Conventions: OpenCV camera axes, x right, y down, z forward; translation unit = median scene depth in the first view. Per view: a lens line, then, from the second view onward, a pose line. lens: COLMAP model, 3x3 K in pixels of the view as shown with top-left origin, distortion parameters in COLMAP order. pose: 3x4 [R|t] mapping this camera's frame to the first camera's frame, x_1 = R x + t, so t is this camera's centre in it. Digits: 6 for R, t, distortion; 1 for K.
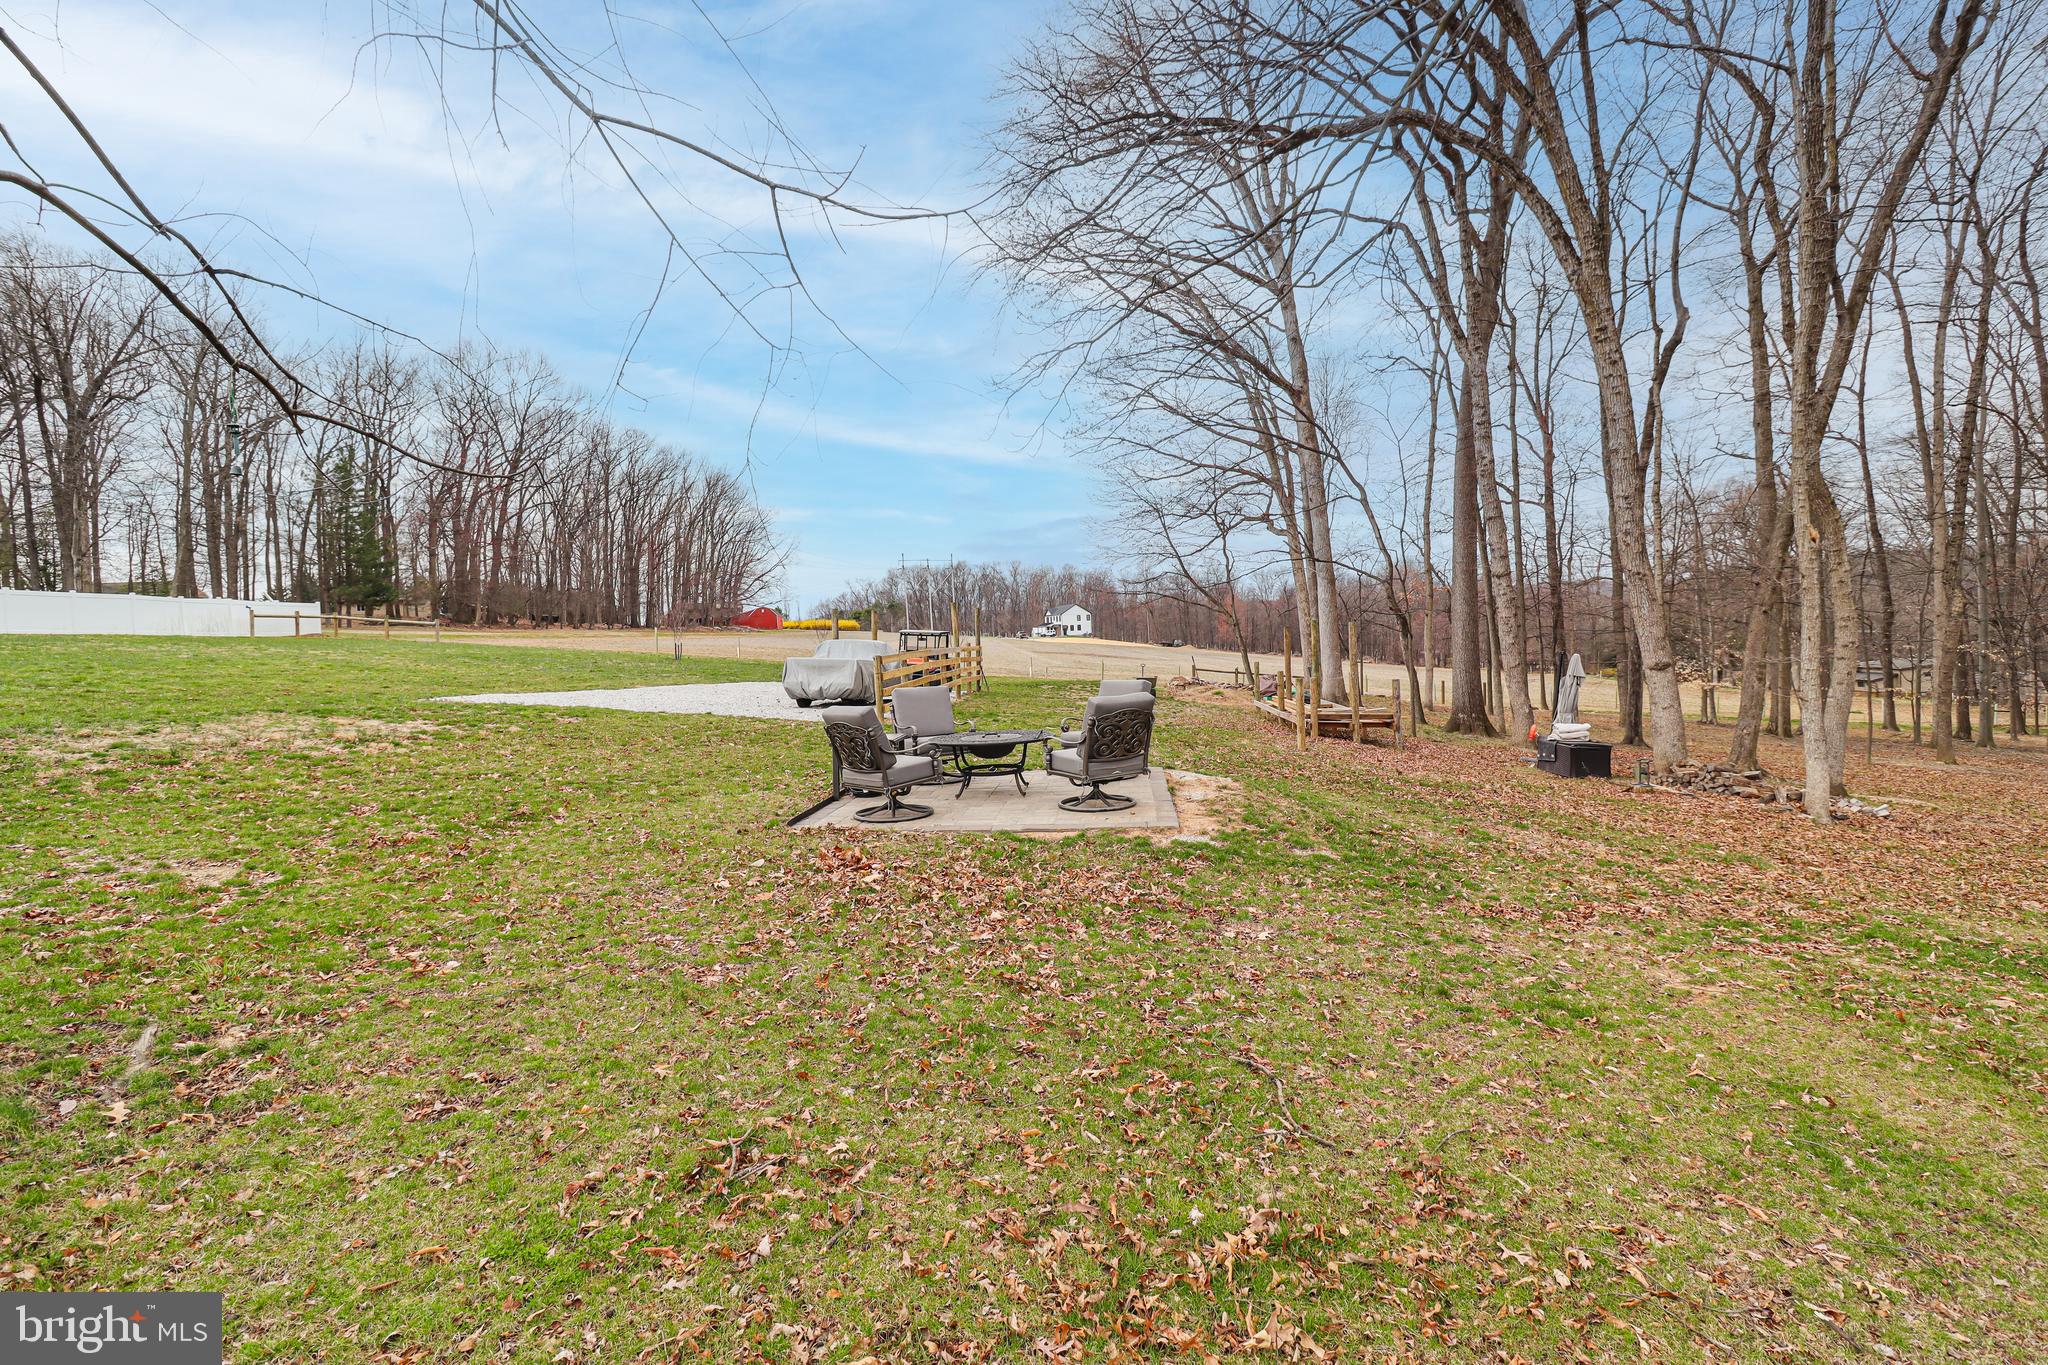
lens RADIAL K [[943.5, 0, 1048.2], [0, 943.5, 664.6], [0, 0, 1]] dist [-0.004152, -0.010412]
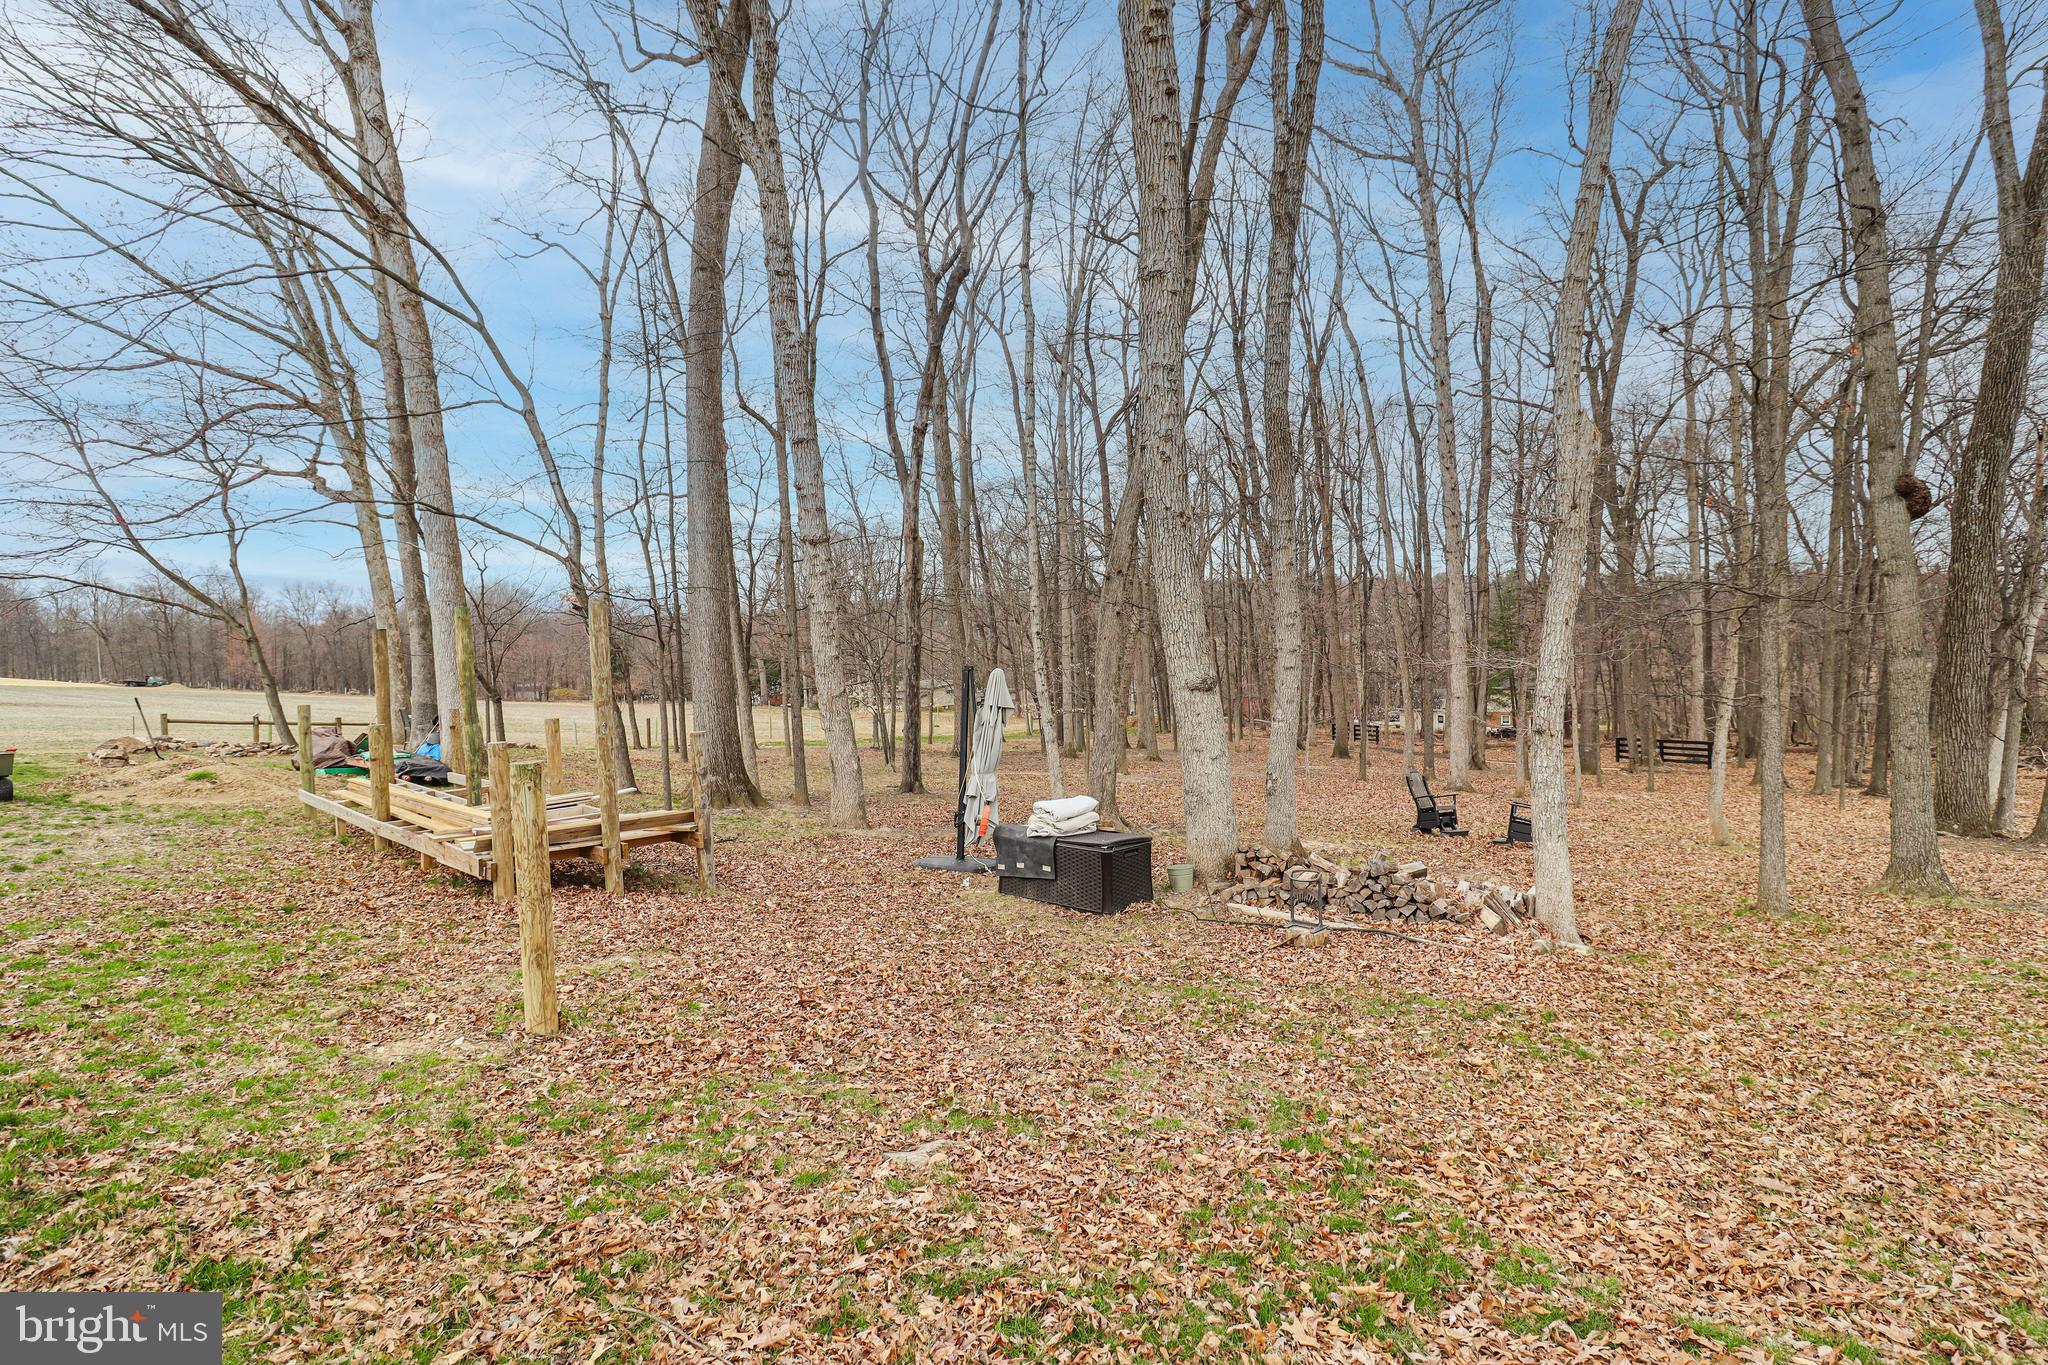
lens RADIAL K [[943.5, 0, 1048.2], [0, 943.5, 664.6], [0, 0, 1]] dist [-0.004152, -0.010412]
pose [[0.623446, -0.008701, 0.781818, 0.050653], [0.034874, 0.999252, -0.016688, -0.001269], [-0.781088, 0.037669, 0.623284, 0.241978]]
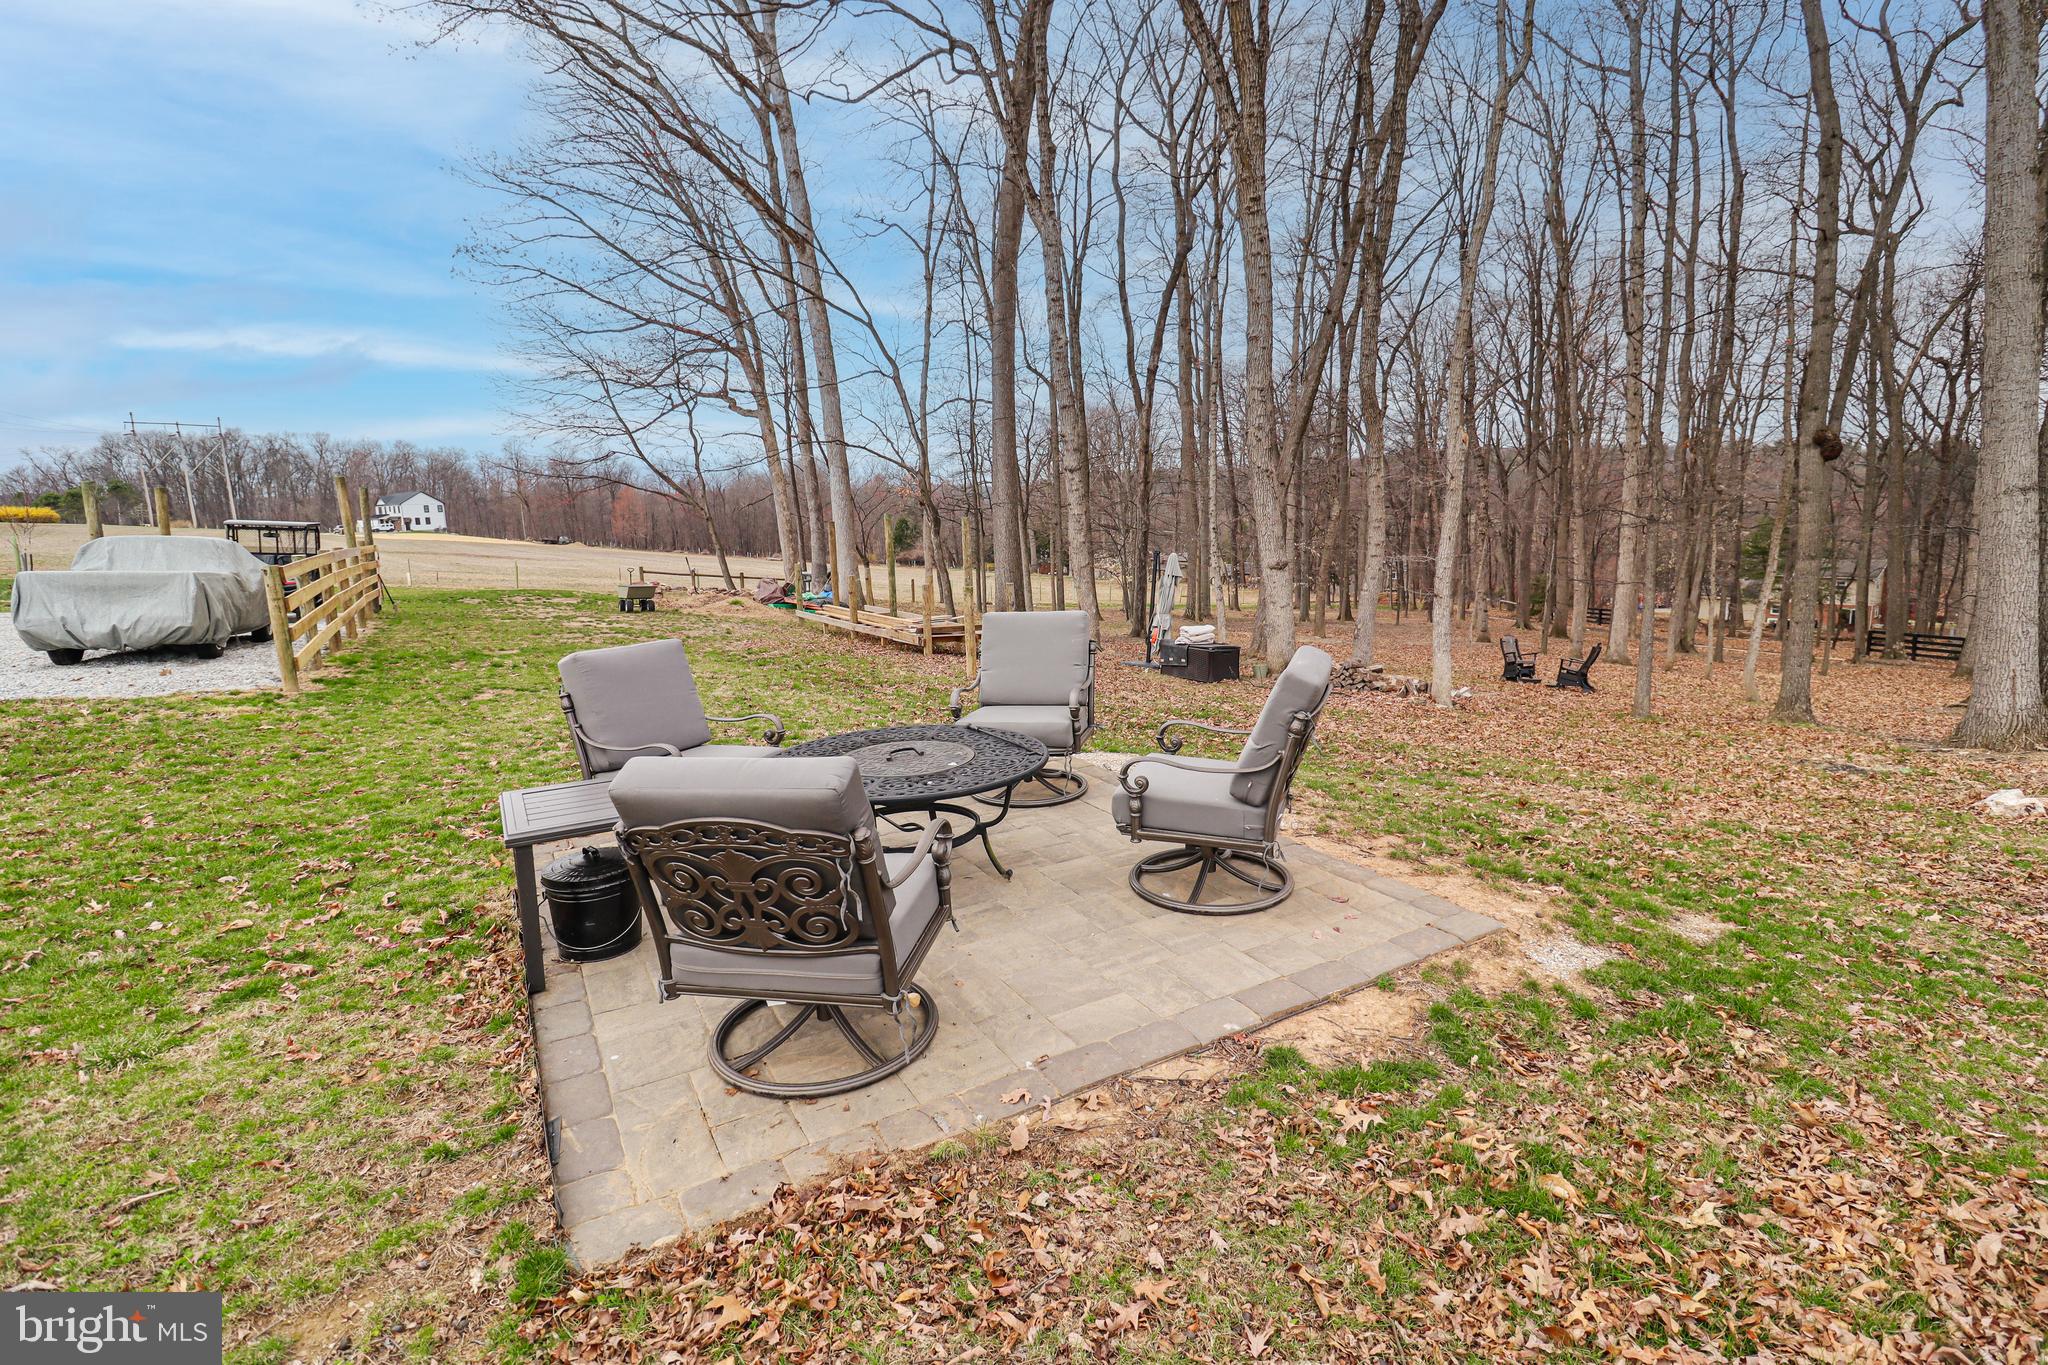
lens RADIAL K [[943.5, 0, 1048.2], [0, 943.5, 664.6], [0, 0, 1]] dist [-0.004152, -0.010412]
pose [[0.813592, -0.074528, 0.576640, -0.046540], [0.011552, 0.993627, 0.112123, -0.002949], [-0.581321, -0.084561, 0.809268, 0.107439]]
